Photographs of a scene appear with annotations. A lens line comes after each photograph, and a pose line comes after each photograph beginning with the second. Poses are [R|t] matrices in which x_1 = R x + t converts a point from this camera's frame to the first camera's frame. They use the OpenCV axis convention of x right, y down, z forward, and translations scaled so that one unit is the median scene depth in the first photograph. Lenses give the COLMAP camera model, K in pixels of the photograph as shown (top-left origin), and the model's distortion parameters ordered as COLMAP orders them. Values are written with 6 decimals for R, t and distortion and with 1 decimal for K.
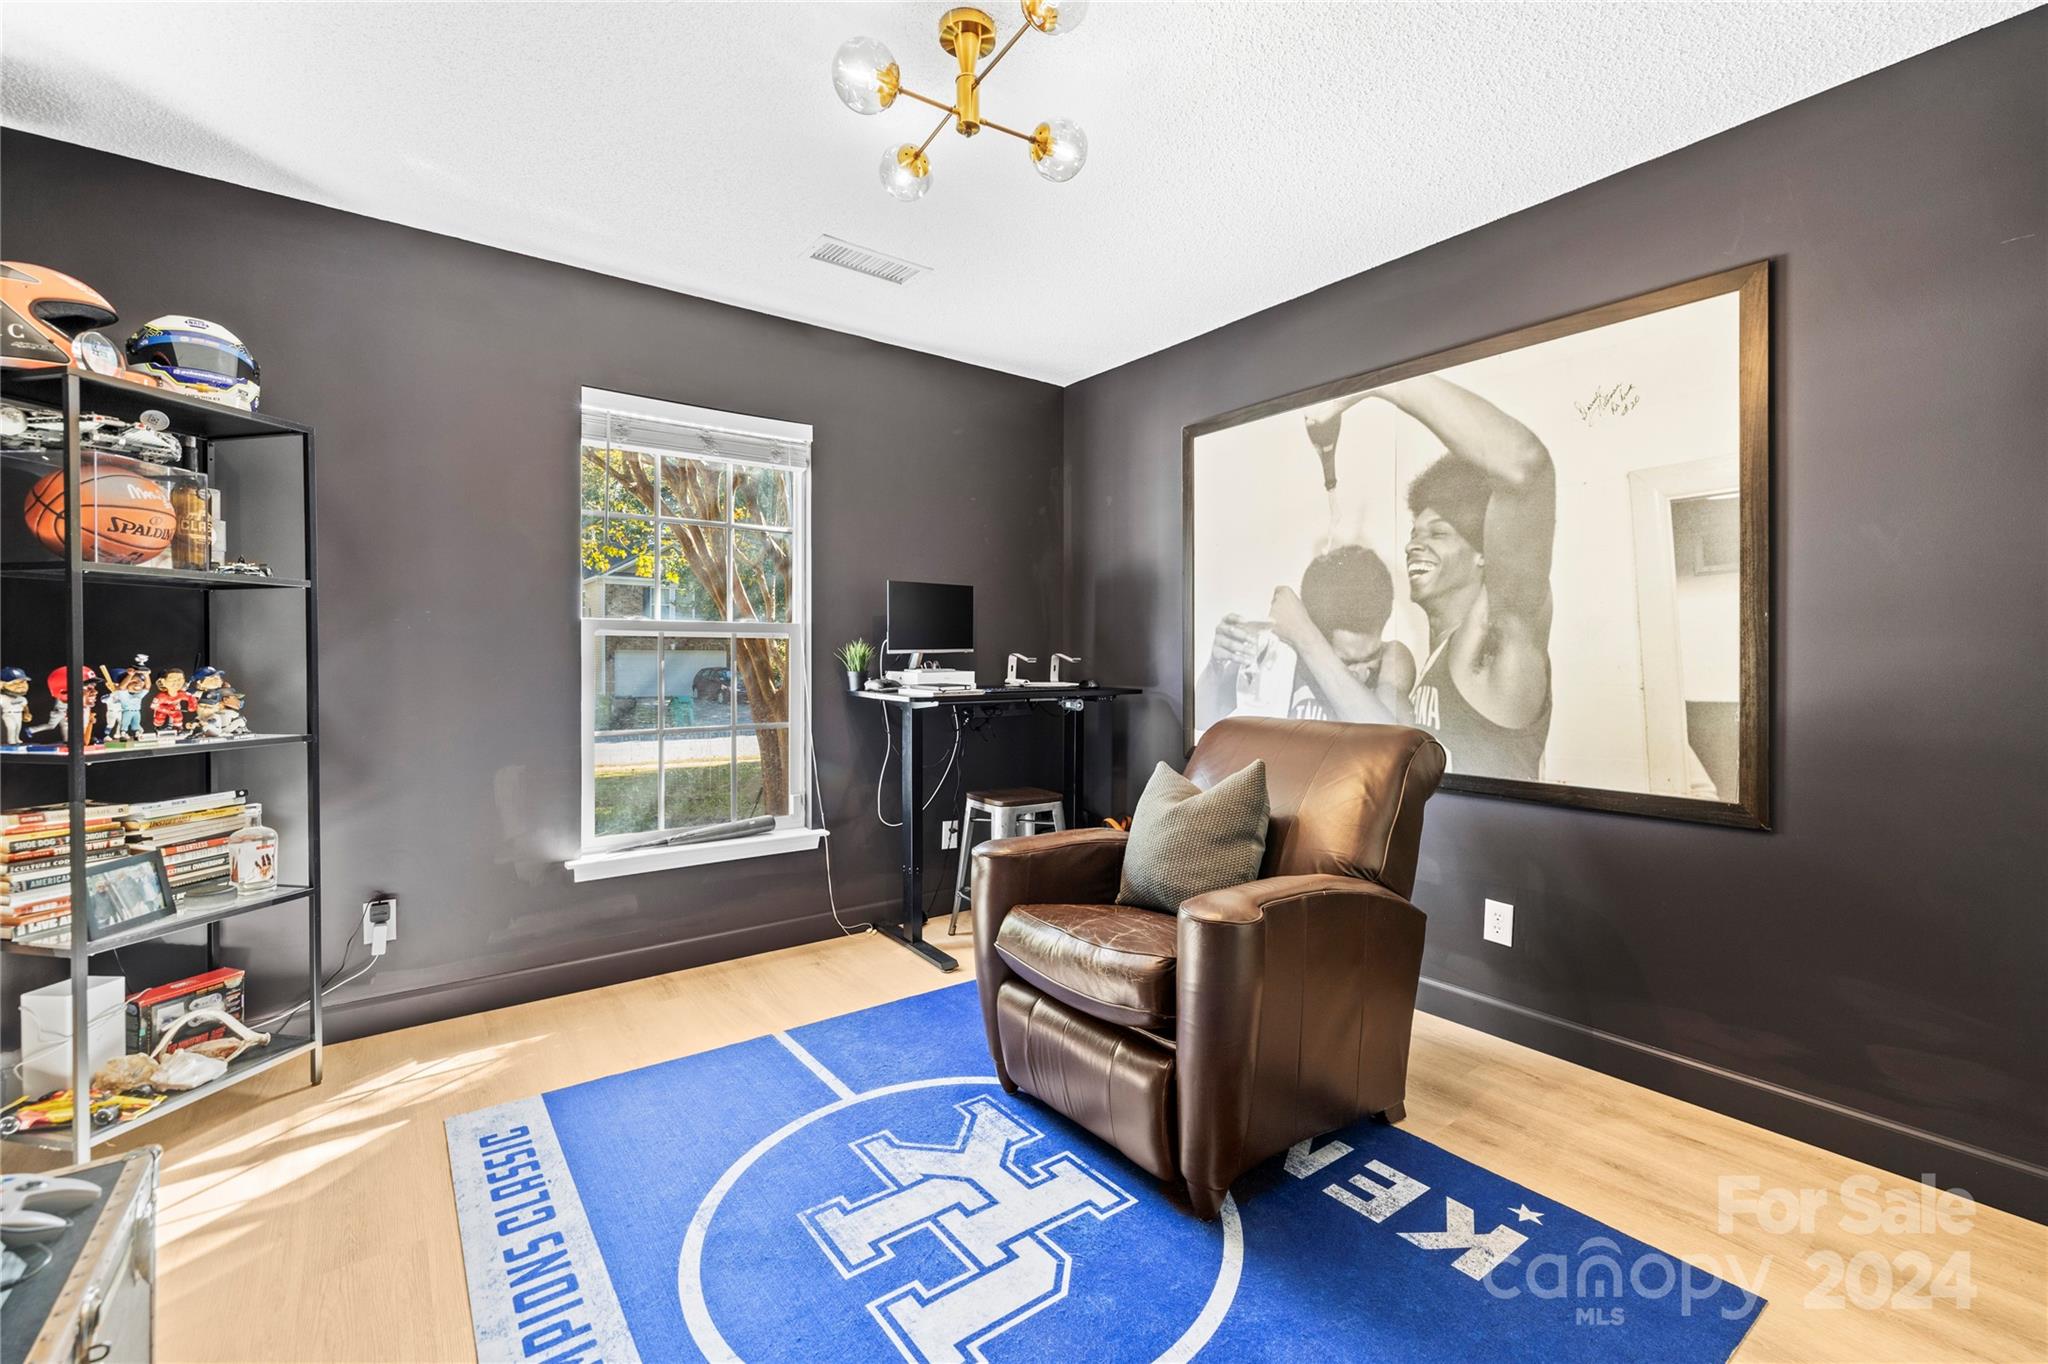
lens RADIAL K [[873.3, 0, 1023.6], [0, 873.3, 673.7], [0, 0, 1]] dist [0.002064, 0.000723]
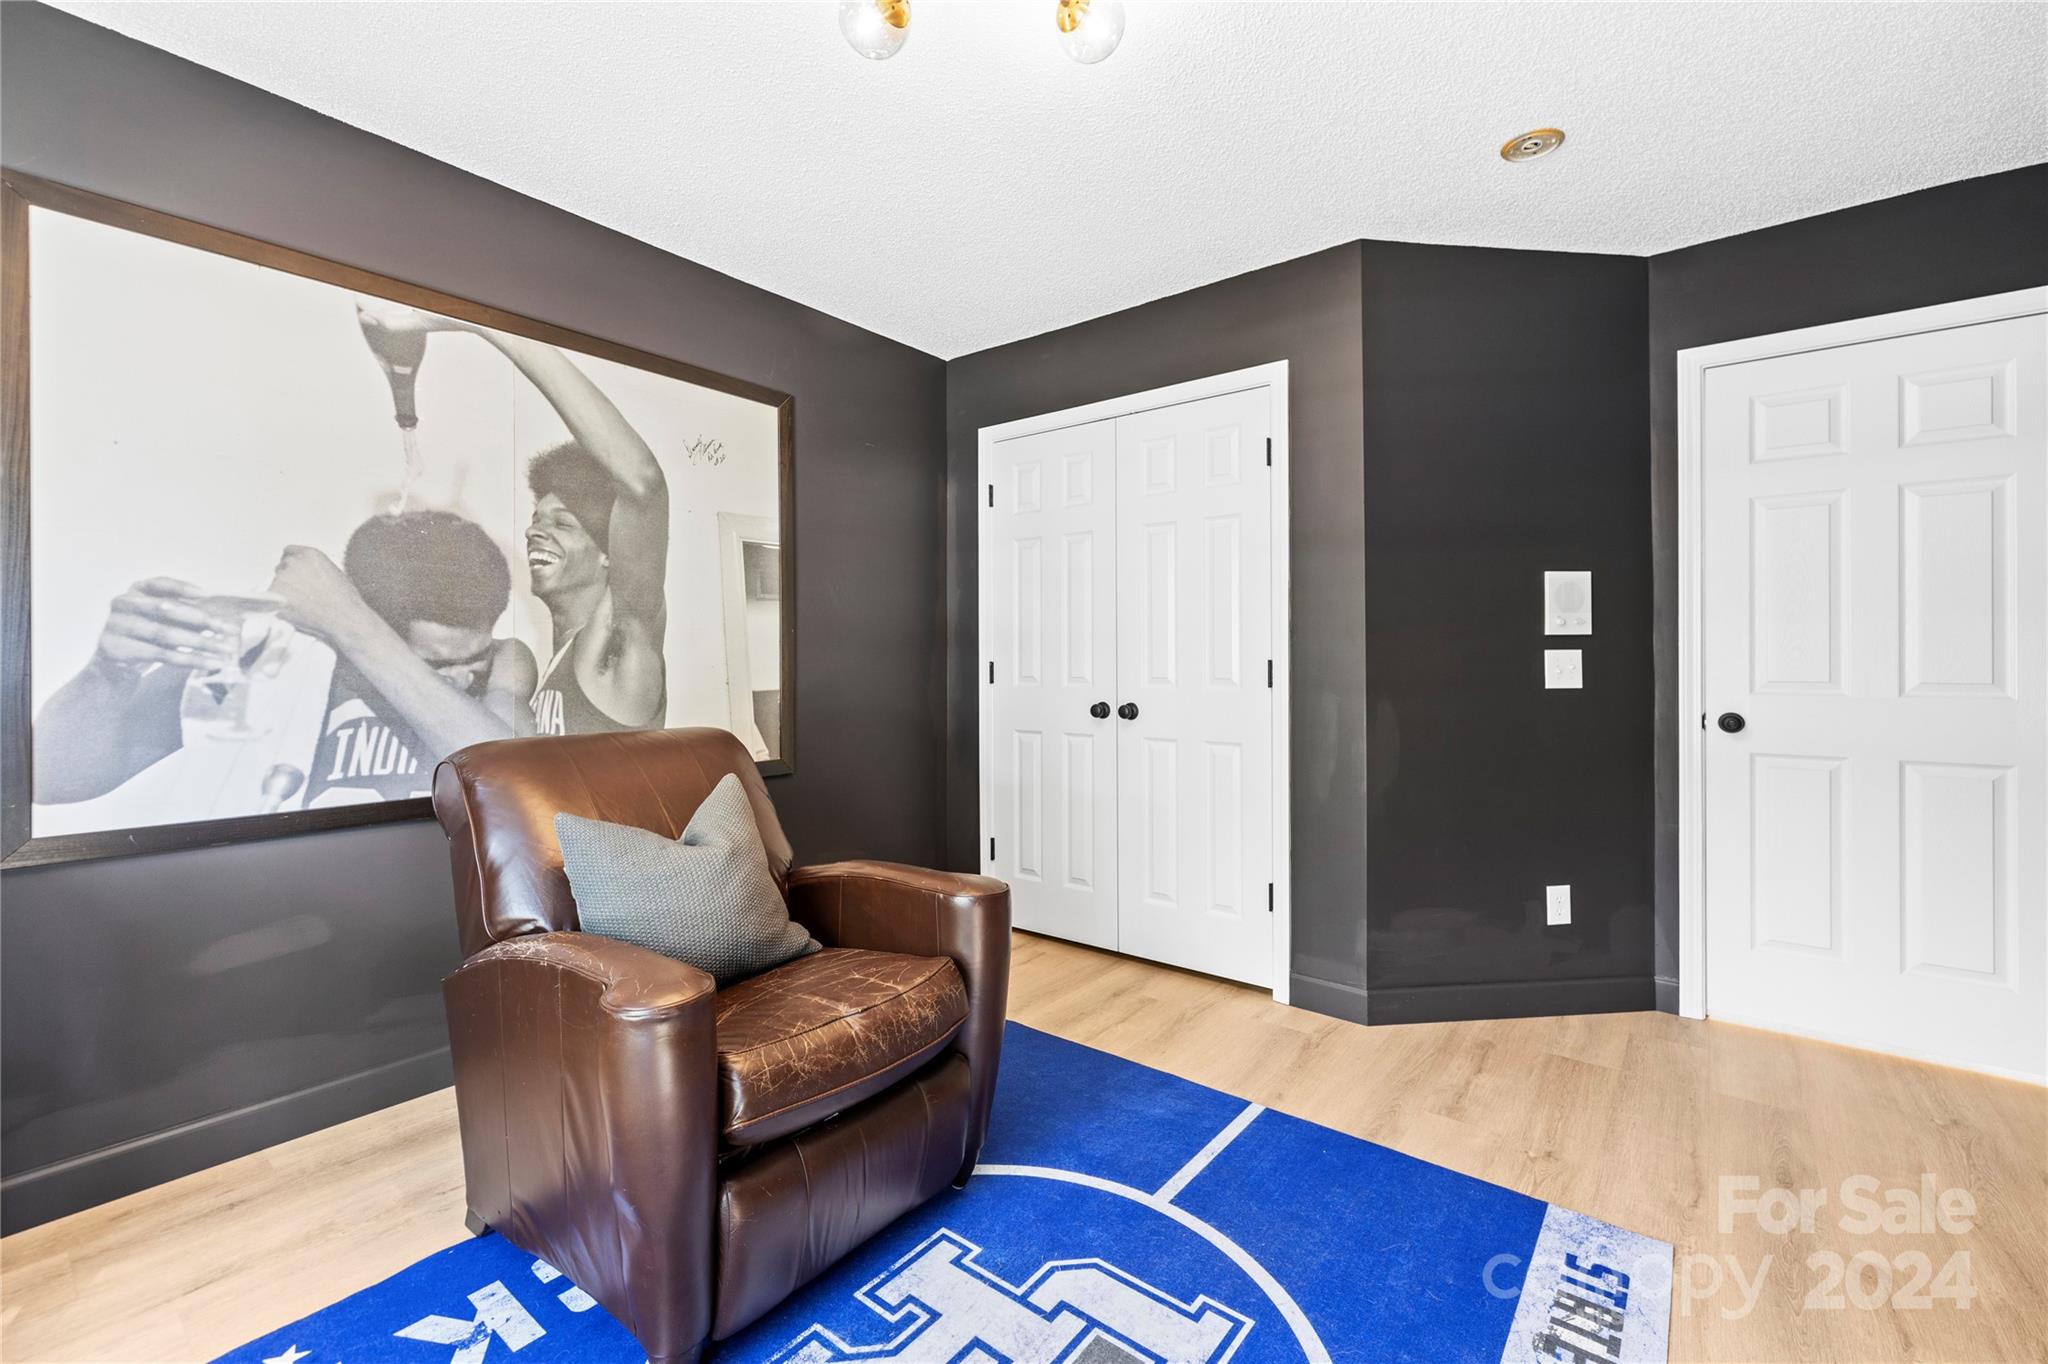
lens RADIAL K [[873.3, 0, 1022.1], [0, 873.3, 664.5], [0, 0, 1]] dist [0.002064, 0.000723]
pose [[-0.258373, -0.005513, 0.966029, -0.535172], [0.014878, 0.999842, 0.009685, -0.013691], [-0.965931, 0.016875, -0.258250, 0.760455]]
